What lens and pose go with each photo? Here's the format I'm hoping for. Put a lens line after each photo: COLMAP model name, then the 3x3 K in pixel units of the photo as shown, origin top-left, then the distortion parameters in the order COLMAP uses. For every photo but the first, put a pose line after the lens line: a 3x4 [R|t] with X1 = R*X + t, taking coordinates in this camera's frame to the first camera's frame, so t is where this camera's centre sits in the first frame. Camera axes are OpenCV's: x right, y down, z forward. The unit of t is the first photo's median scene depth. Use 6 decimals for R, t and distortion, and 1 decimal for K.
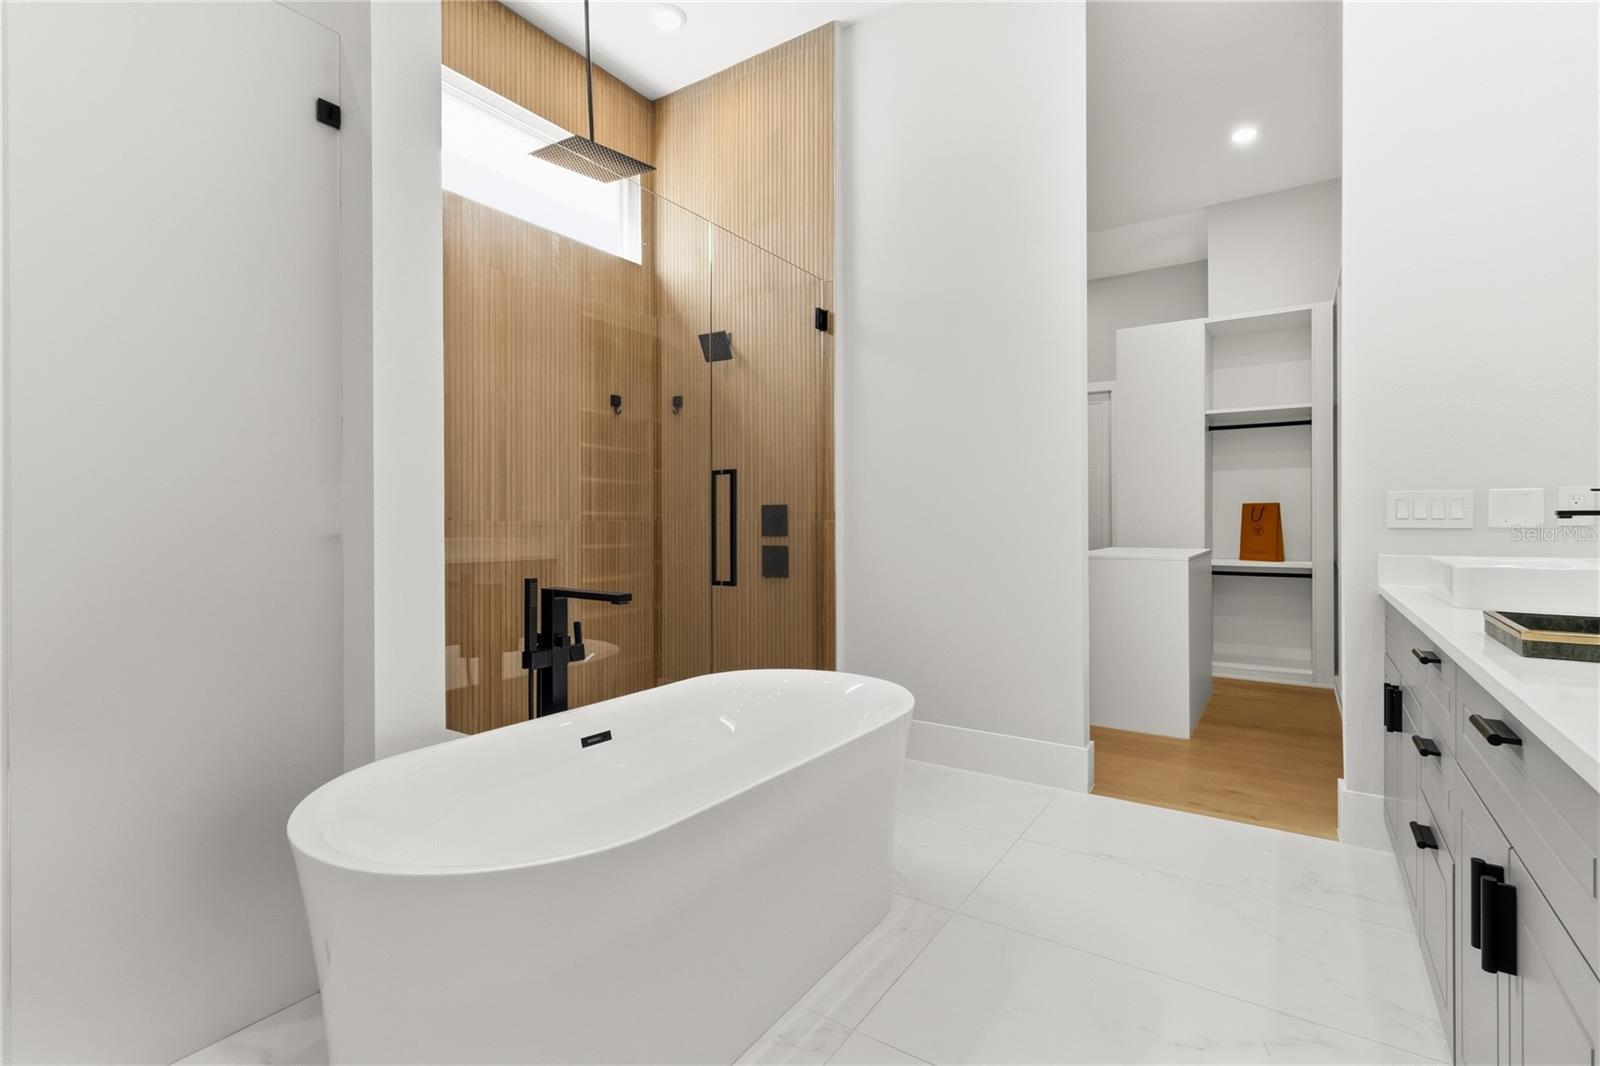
lens RADIAL K [[739.0, 0, 803.7], [0, 739.0, 527.4], [0, 0, 1]] dist [-0.000620, -0.000516]
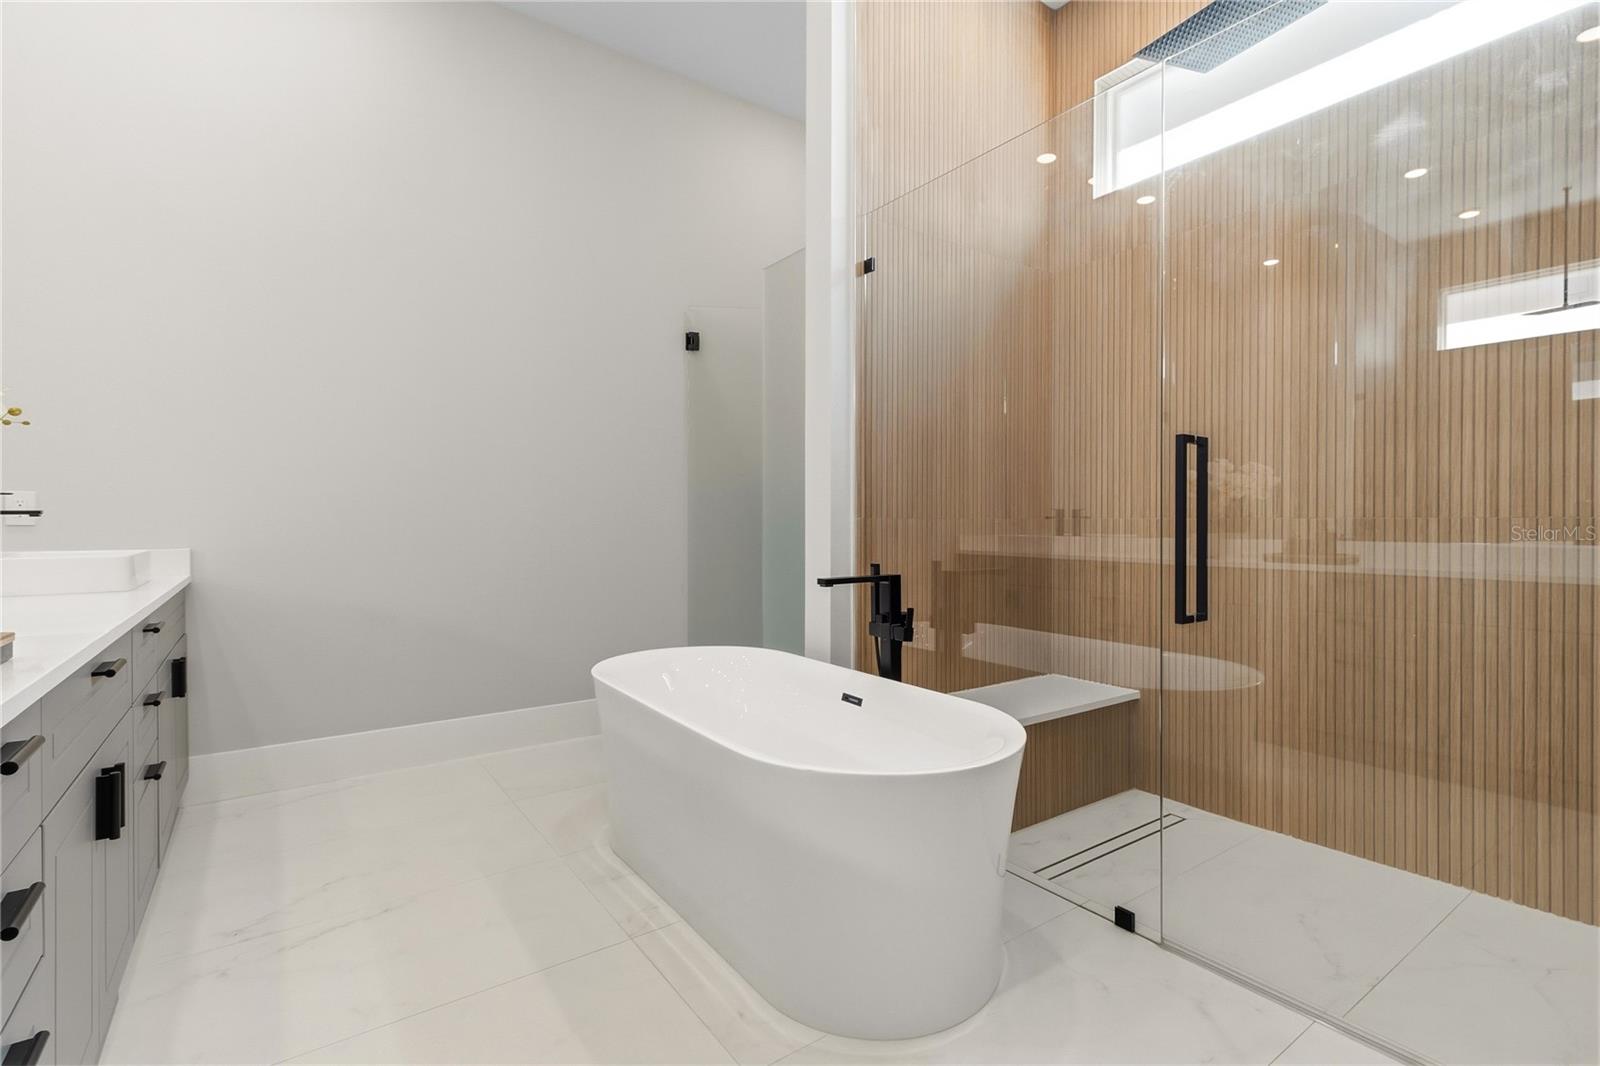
lens RADIAL K [[739.0, 0, 803.7], [0, 739.0, 527.4], [0, 0, 1]] dist [-0.000620, -0.000516]
pose [[-0.364615, -0.000479, -0.931158, 0.811009], [-0.001317, 0.999999, 0.000001, 0.003268], [0.931157, 0.001227, -0.364616, 1.263228]]
